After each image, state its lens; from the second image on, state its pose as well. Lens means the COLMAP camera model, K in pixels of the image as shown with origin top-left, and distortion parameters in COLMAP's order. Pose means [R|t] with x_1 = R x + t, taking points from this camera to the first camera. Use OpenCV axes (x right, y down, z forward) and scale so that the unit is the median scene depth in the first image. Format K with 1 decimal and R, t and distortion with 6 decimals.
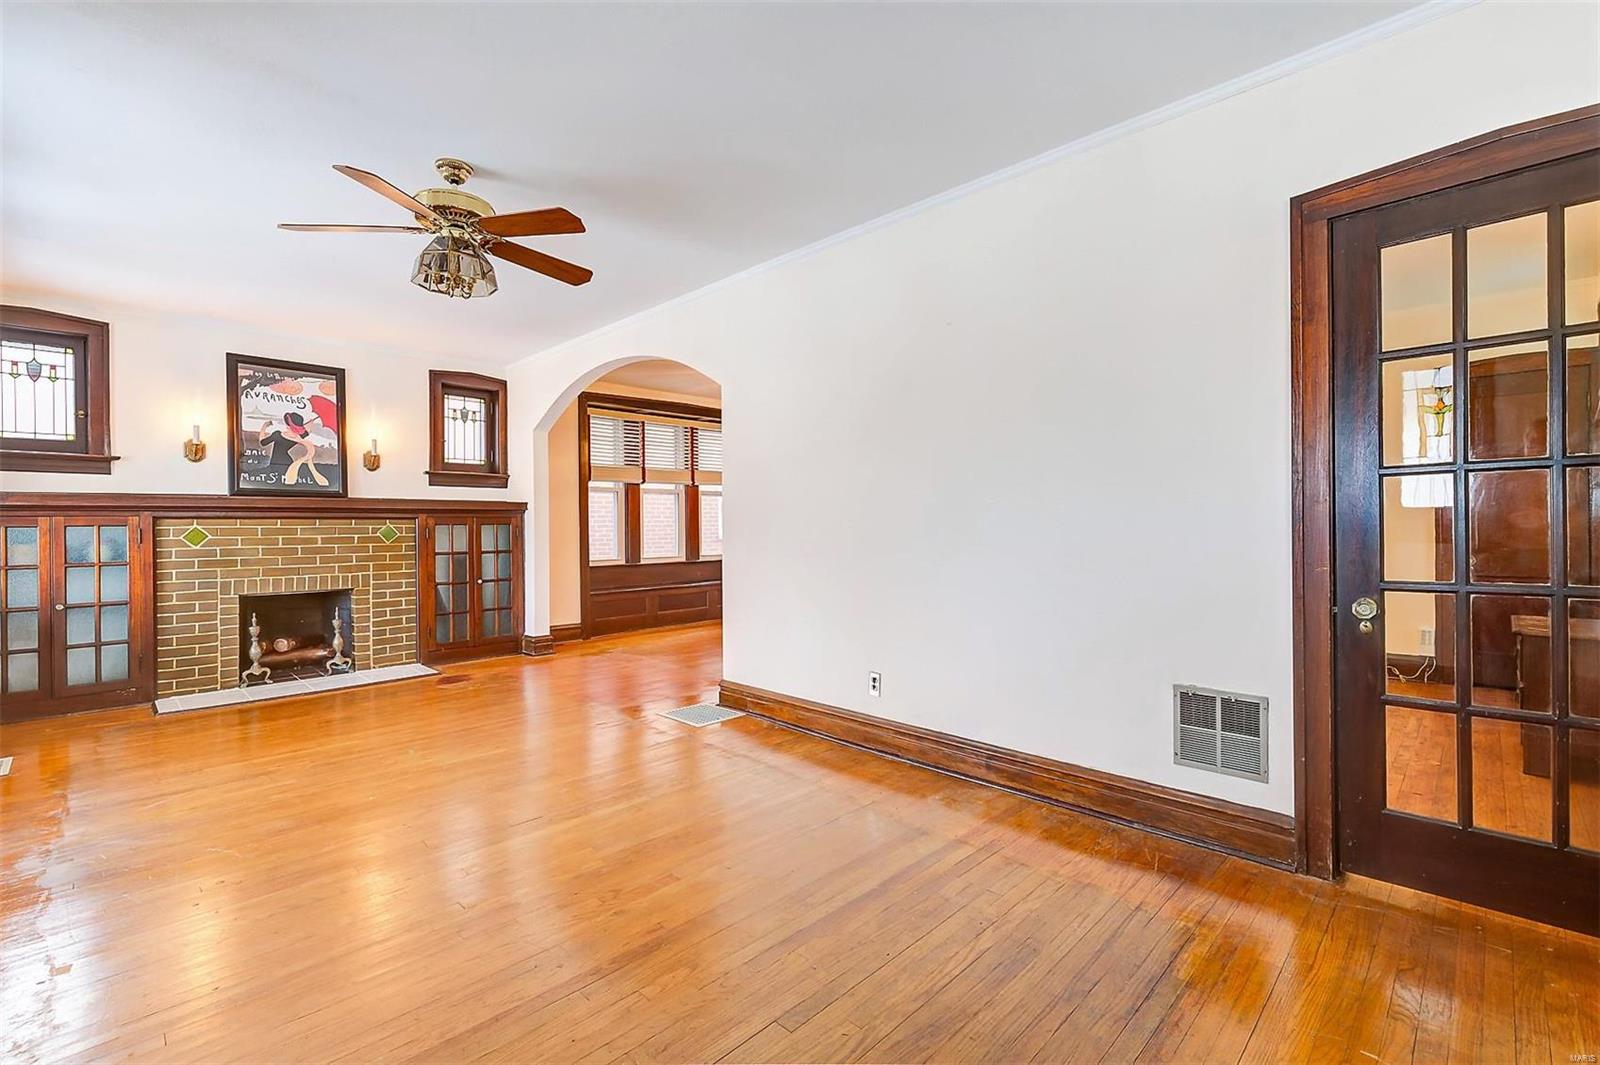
lens RADIAL K [[701.3, 0, 803.1], [0, 701.3, 526.4], [0, 0, 1]] dist [0.001341, -0.000224]
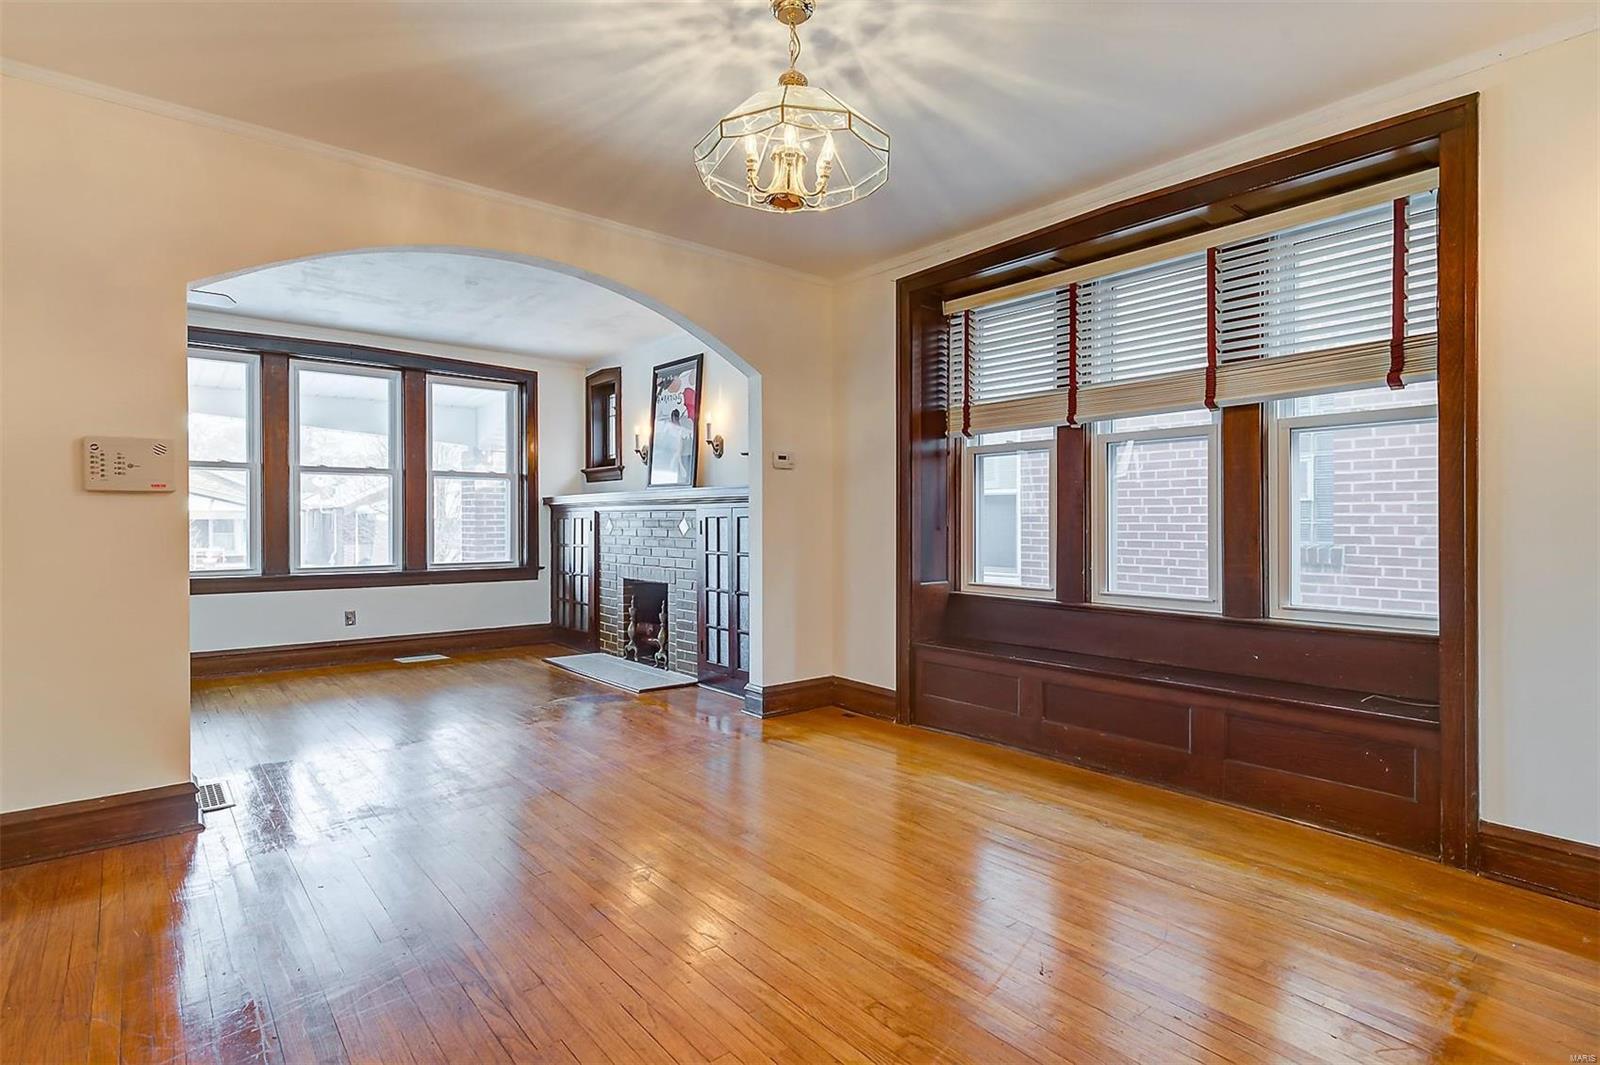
lens RADIAL K [[795.2, 0, 797.3], [0, 795.2, 527.7], [0, 0, 1]] dist [0.000208, -0.001247]
pose [[-0.103986, 0.016545, -0.994441, 0.425850], [0.002288, 0.999863, 0.016396, -0.005695], [0.994576, -0.000570, -0.104010, 1.299543]]
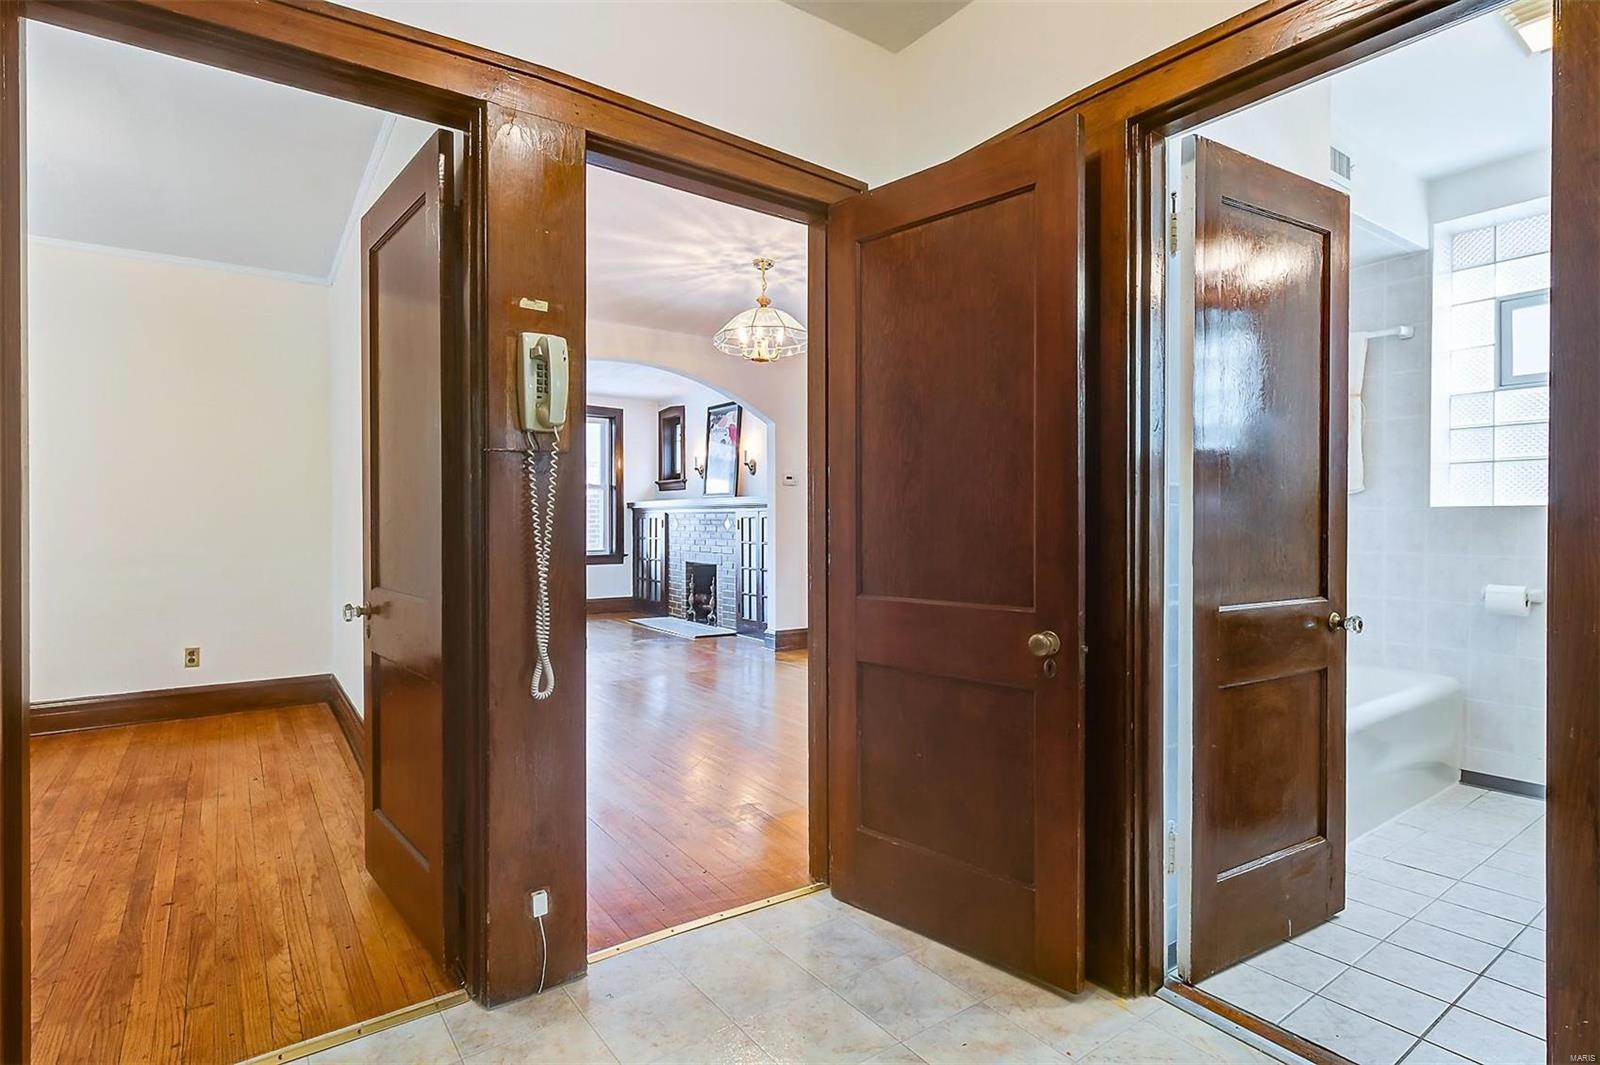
lens RADIAL K [[786.4, 0, 809.5], [0, 786.4, 523.0], [0, 0, 1]] dist [0.002304, 0.000119]
pose [[-0.170834, 0.013040, -0.985214, 0.824527], [0.003135, 0.999915, 0.012691, -0.010807], [0.985295, -0.000921, -0.170860, 1.445951]]
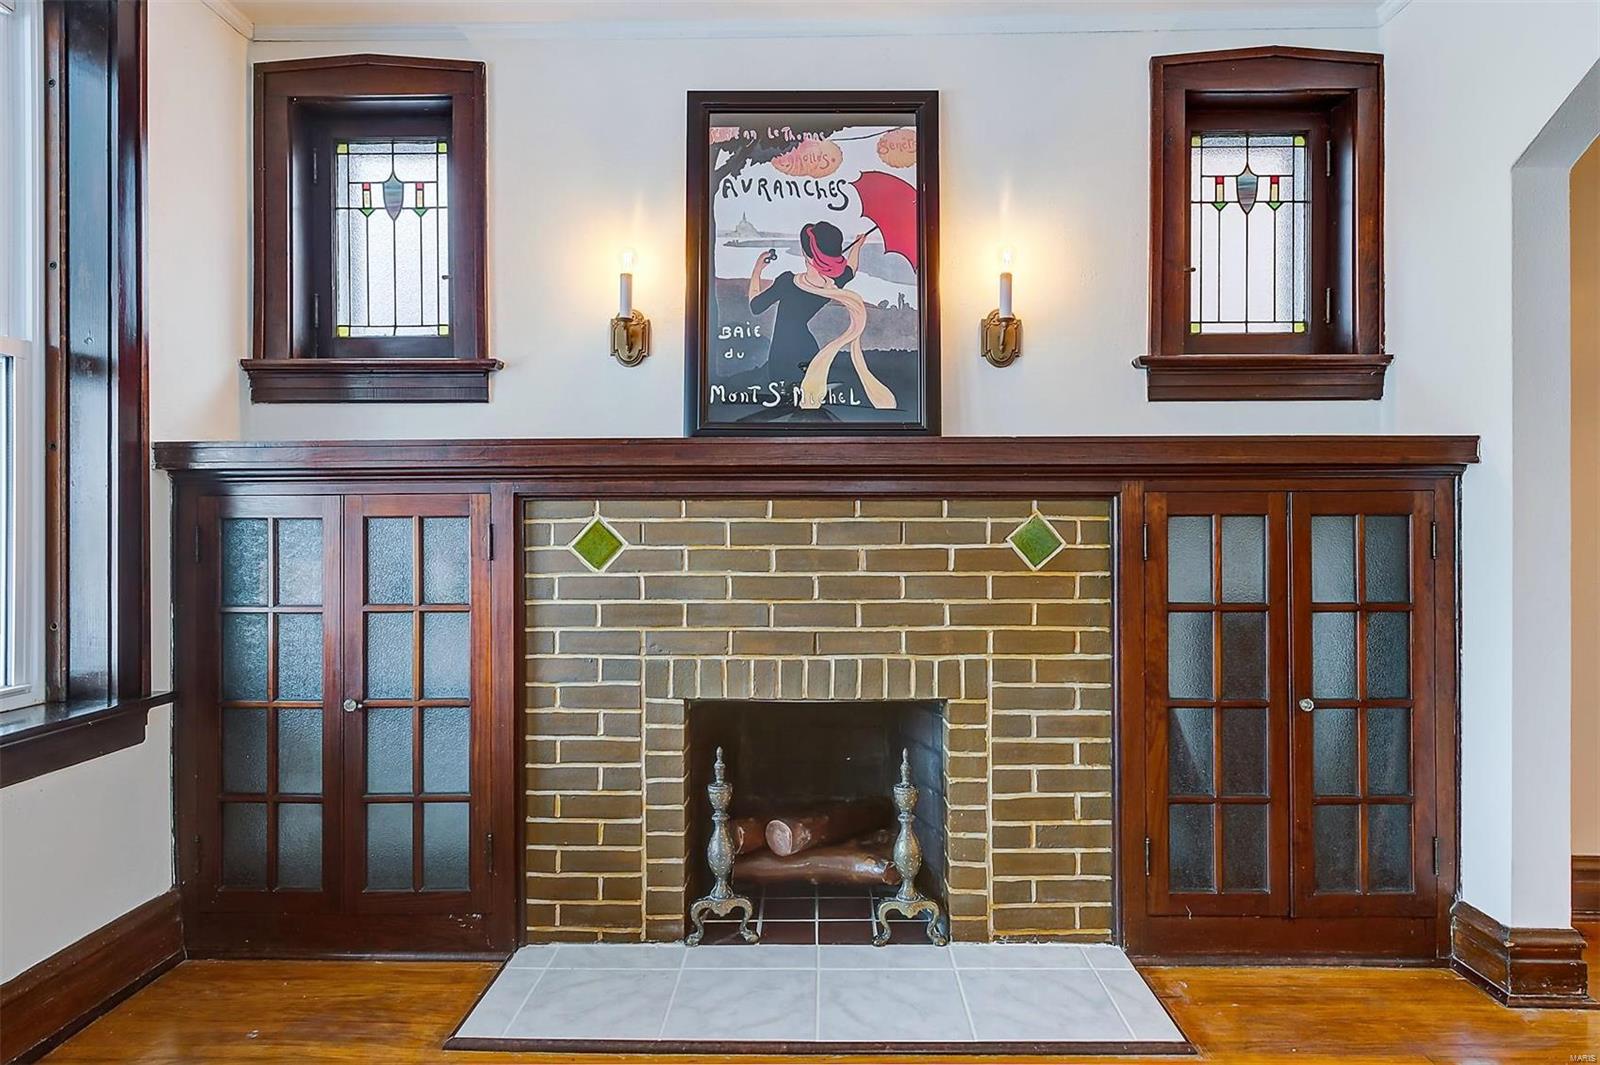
lens RADIAL K [[986.5, 0, 799.5], [0, 986.5, 524.9], [0, 0, 1]] dist [0.000586, 0.000703]
pose [[0.688365, 0.008122, -0.725319, -0.342102], [-0.003440, 0.999963, 0.007933, -0.001138], [0.725356, -0.002966, 0.688367, 0.619827]]
